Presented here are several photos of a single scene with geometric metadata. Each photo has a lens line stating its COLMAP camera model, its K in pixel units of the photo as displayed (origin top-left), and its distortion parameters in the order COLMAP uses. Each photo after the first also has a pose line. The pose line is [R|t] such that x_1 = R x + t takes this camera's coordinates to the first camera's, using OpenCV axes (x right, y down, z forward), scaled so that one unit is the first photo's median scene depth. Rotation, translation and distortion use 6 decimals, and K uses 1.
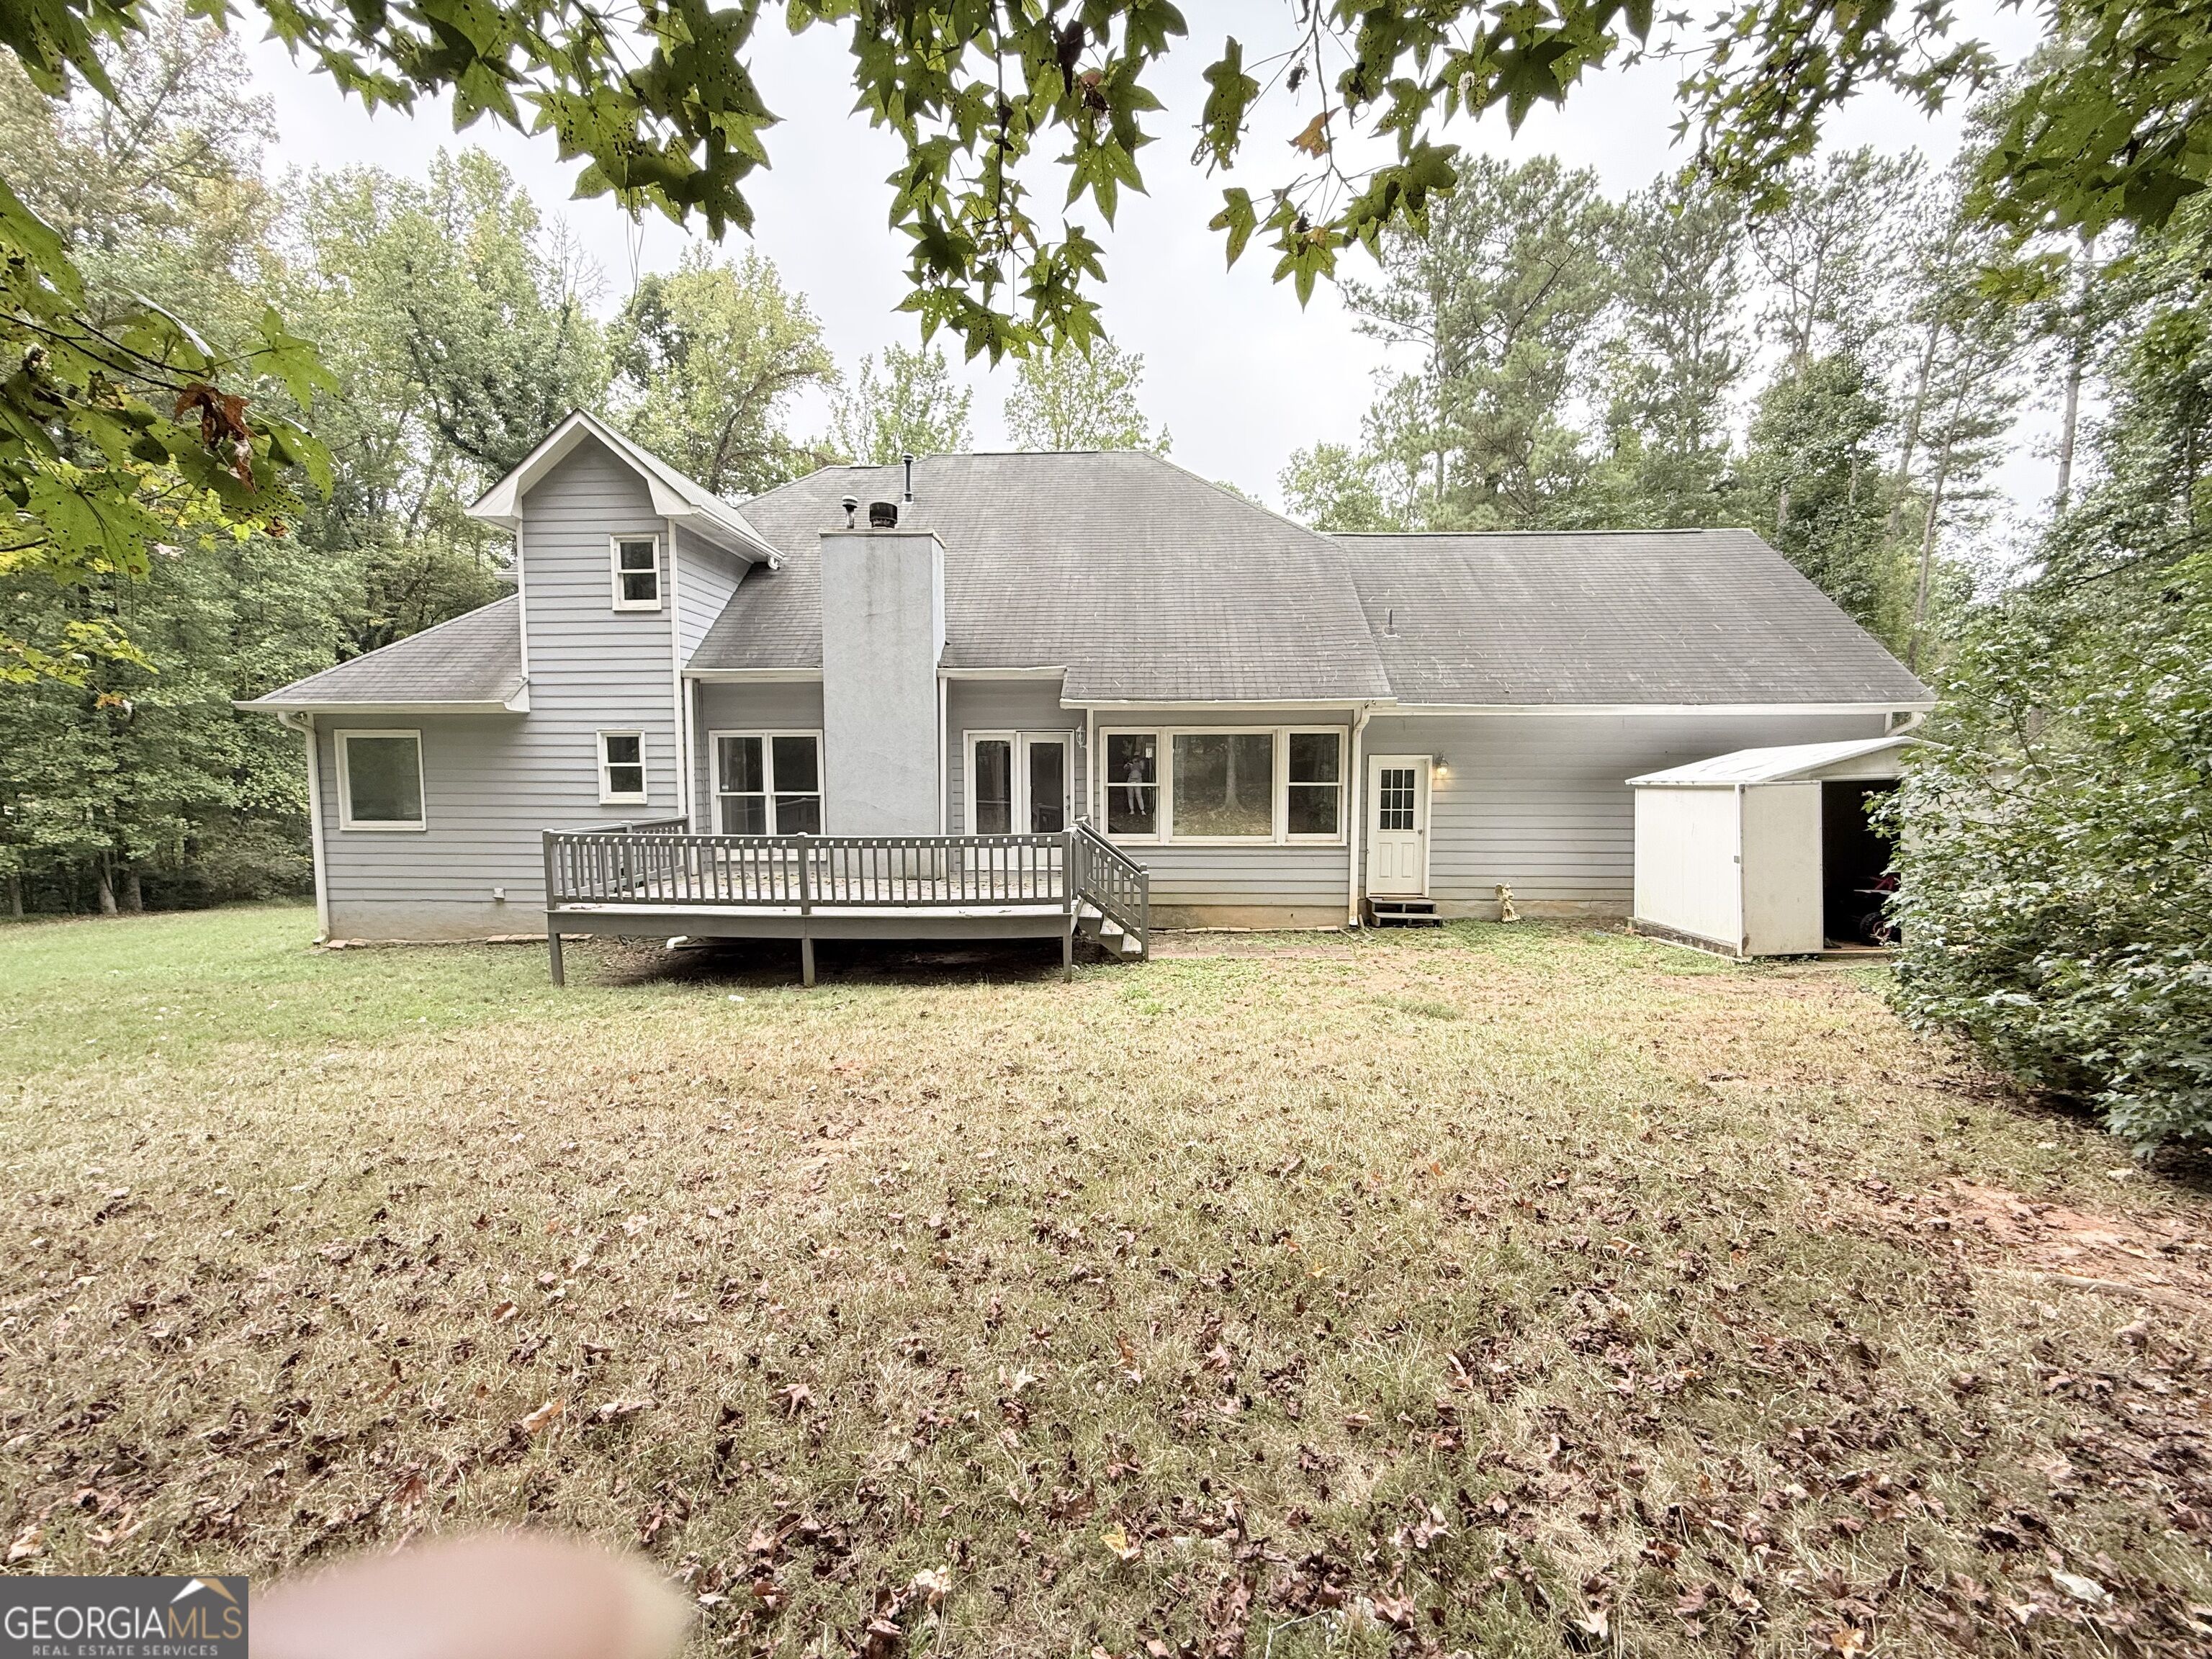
lens RADIAL K [[880.5, 0, 1097.8], [0, 880.5, 830.3], [0, 0, 1]] dist [-0.000924, -0.000165]
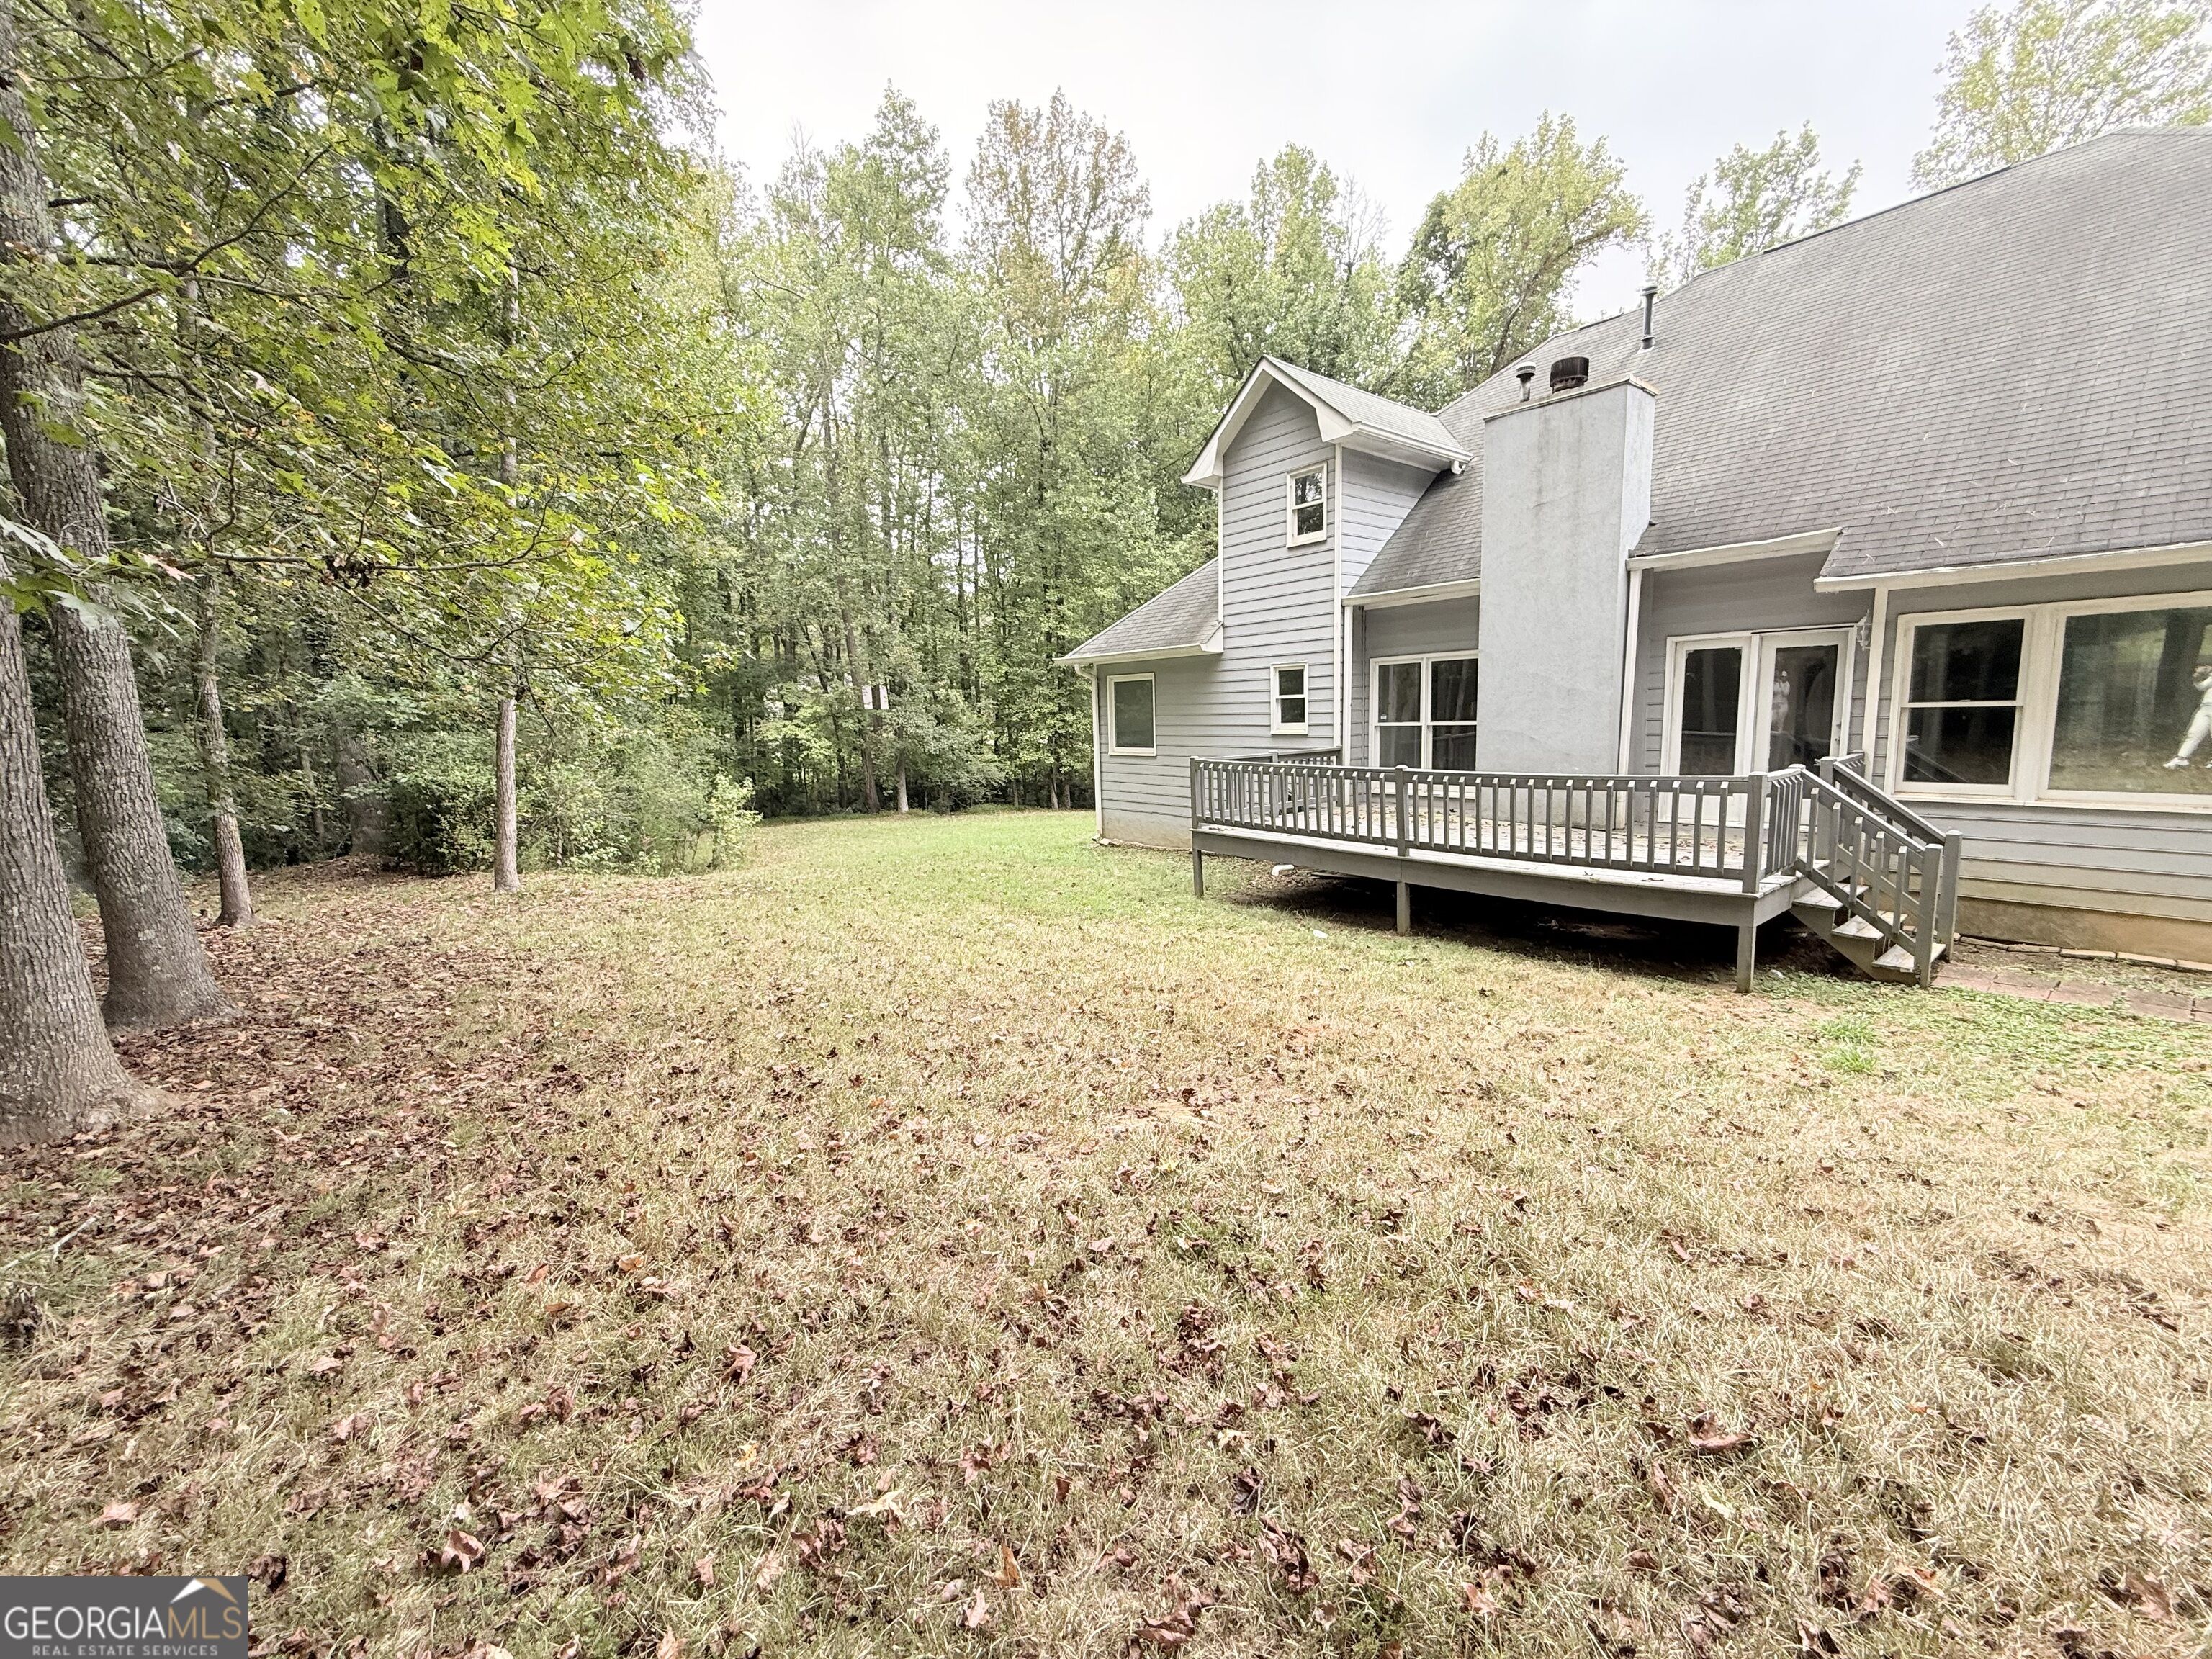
lens RADIAL K [[880.5, 0, 1097.8], [0, 880.5, 830.3], [0, 0, 1]] dist [-0.000924, -0.000165]
pose [[0.664360, 0.082404, -0.742856, 0.101651], [-0.026398, 0.995871, 0.086862, -0.001029], [0.746946, -0.038097, 0.663792, 0.126970]]
